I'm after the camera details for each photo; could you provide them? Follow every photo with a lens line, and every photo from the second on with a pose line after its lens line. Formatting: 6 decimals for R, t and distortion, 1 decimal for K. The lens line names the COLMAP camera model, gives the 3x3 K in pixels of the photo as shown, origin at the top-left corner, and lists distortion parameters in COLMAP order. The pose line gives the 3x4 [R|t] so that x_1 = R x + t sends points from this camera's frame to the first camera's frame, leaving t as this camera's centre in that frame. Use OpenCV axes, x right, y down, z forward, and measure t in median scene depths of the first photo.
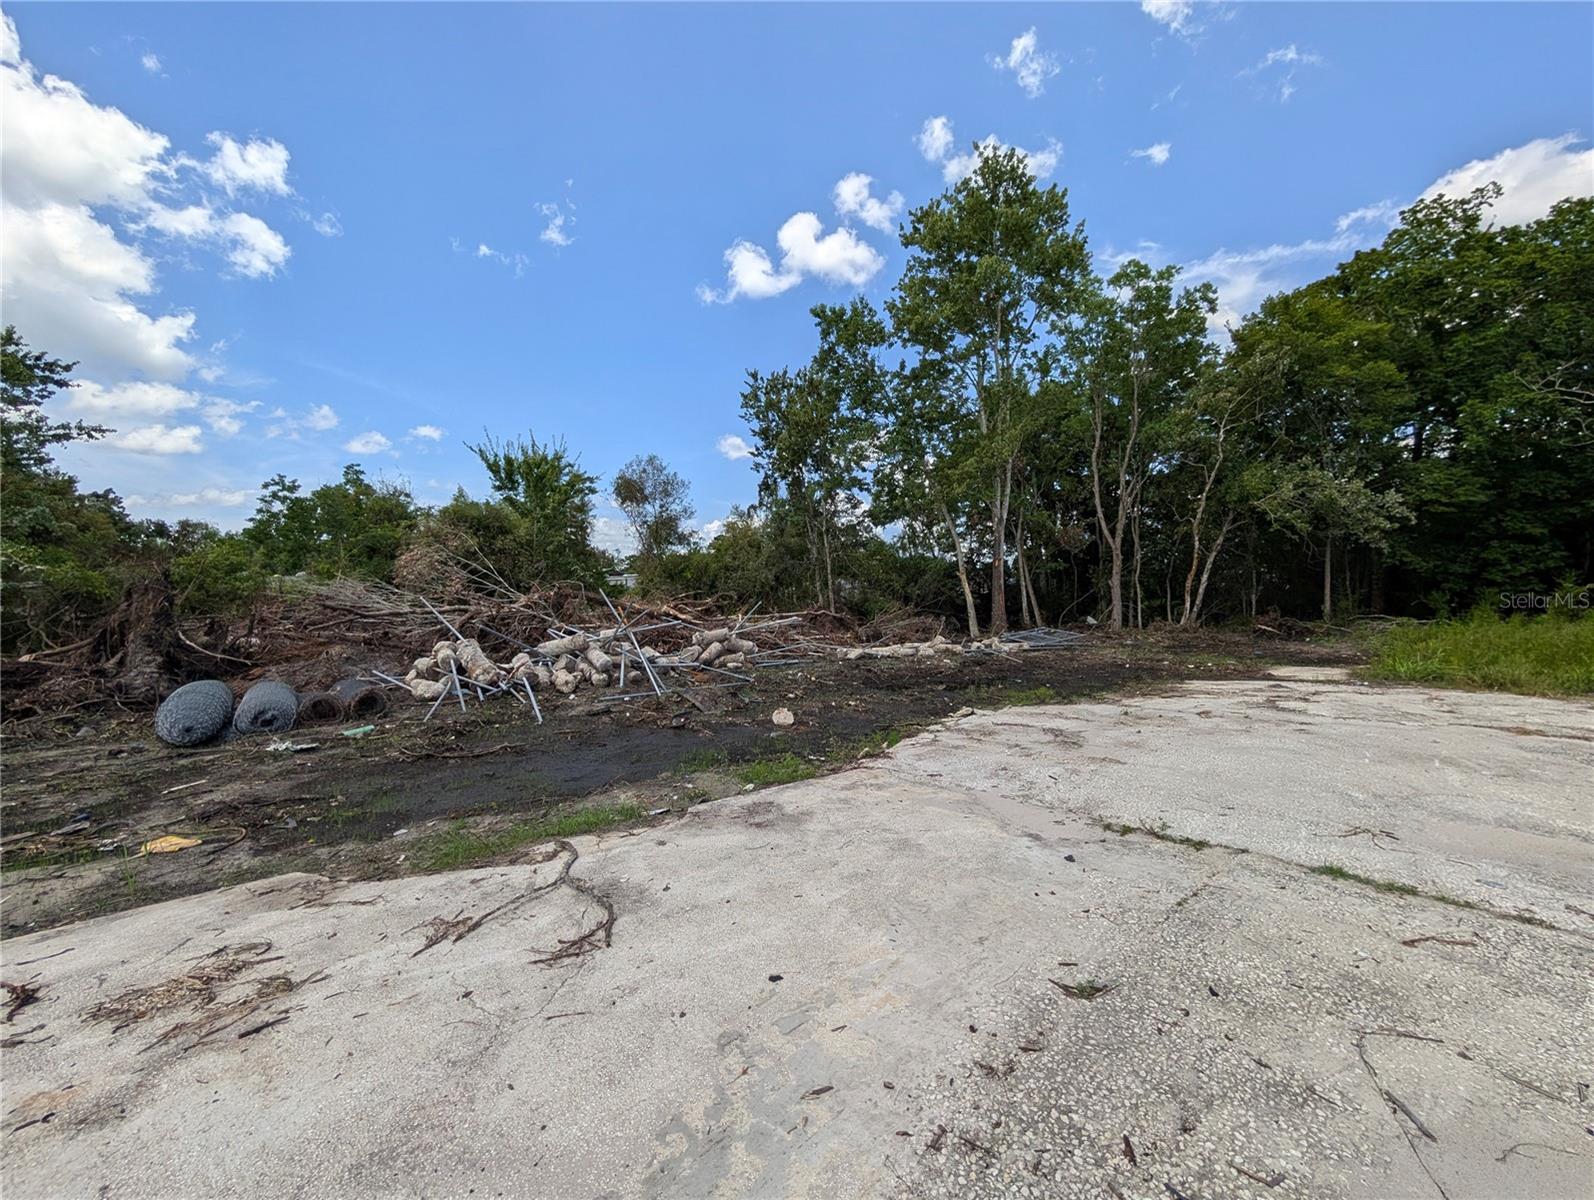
lens RADIAL K [[597.9, 0, 797.0], [0, 597.9, 600.0], [0, 0, 1]] dist [0.000152, 0.000062]
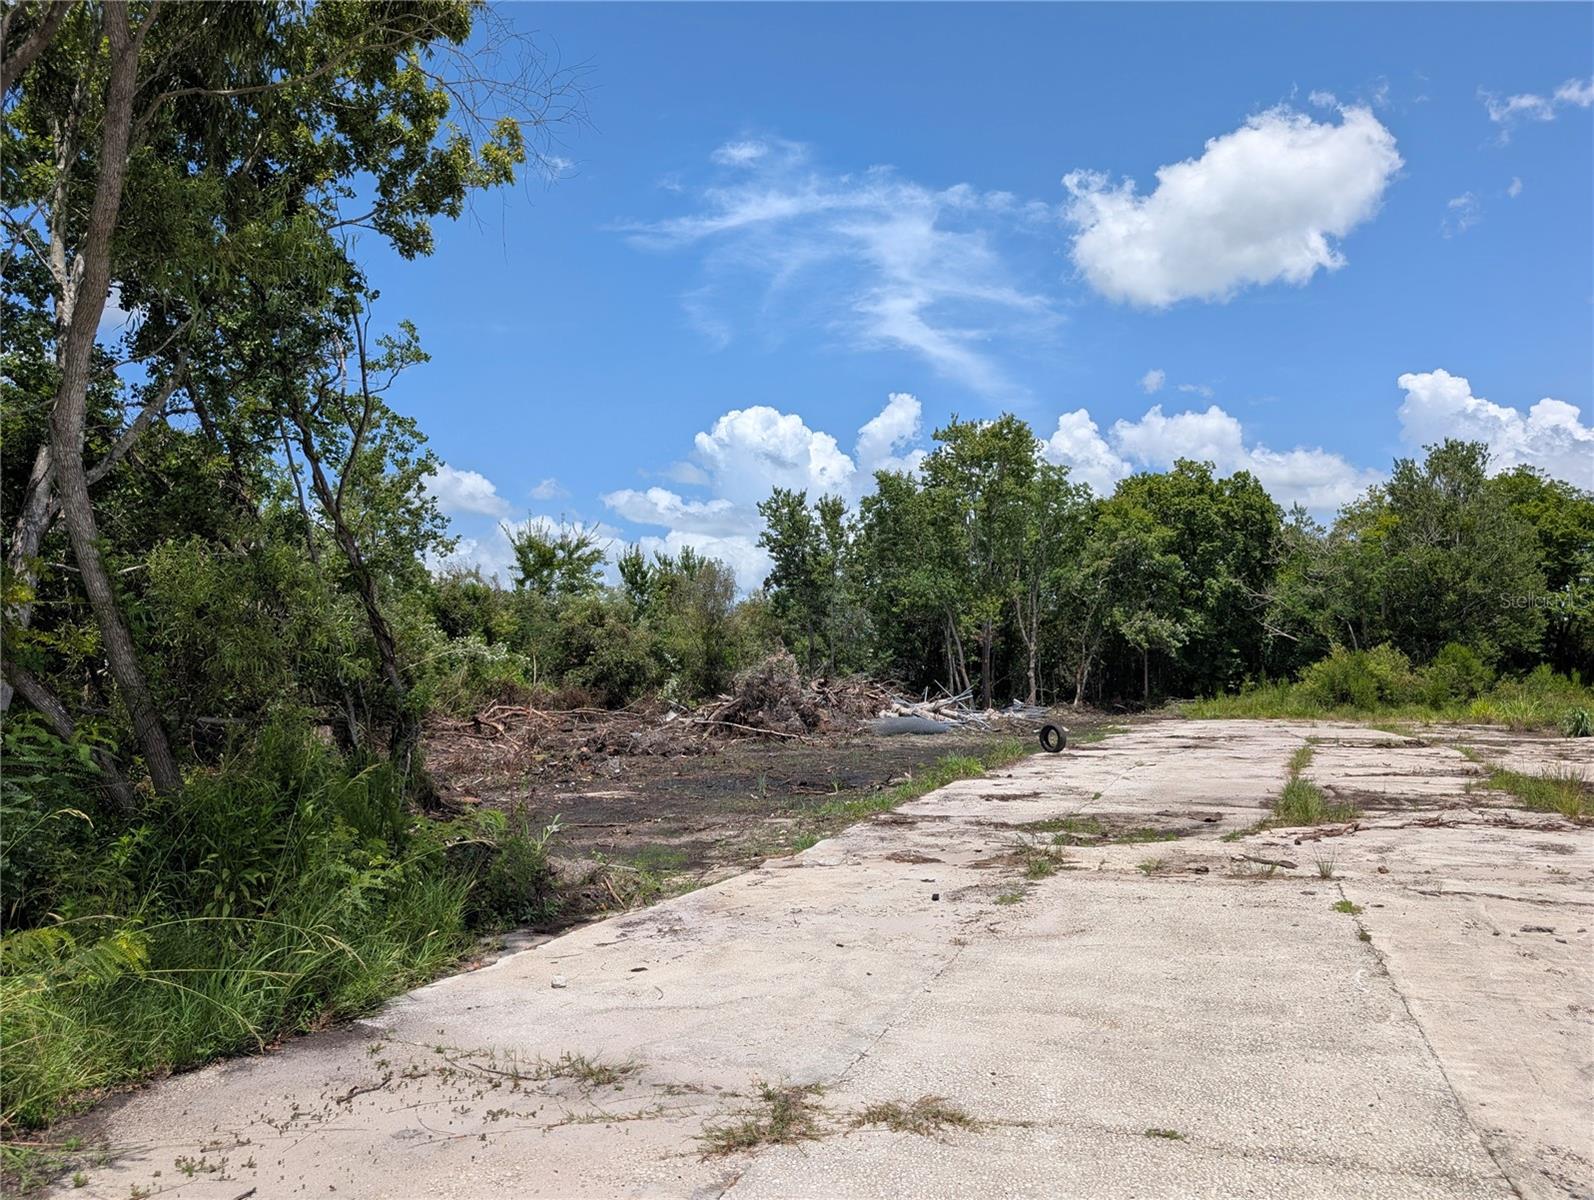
lens RADIAL K [[1145.8, 0, 792.6], [0, 1145.8, 575.7], [0, 0, 1]] dist [0.114287, -0.189174]
pose [[0.855438, 0.053231, 0.515163, -2.039752], [-0.003482, 0.995273, -0.097058, 0.007946], [-0.517894, 0.081233, 0.851579, -1.551522]]
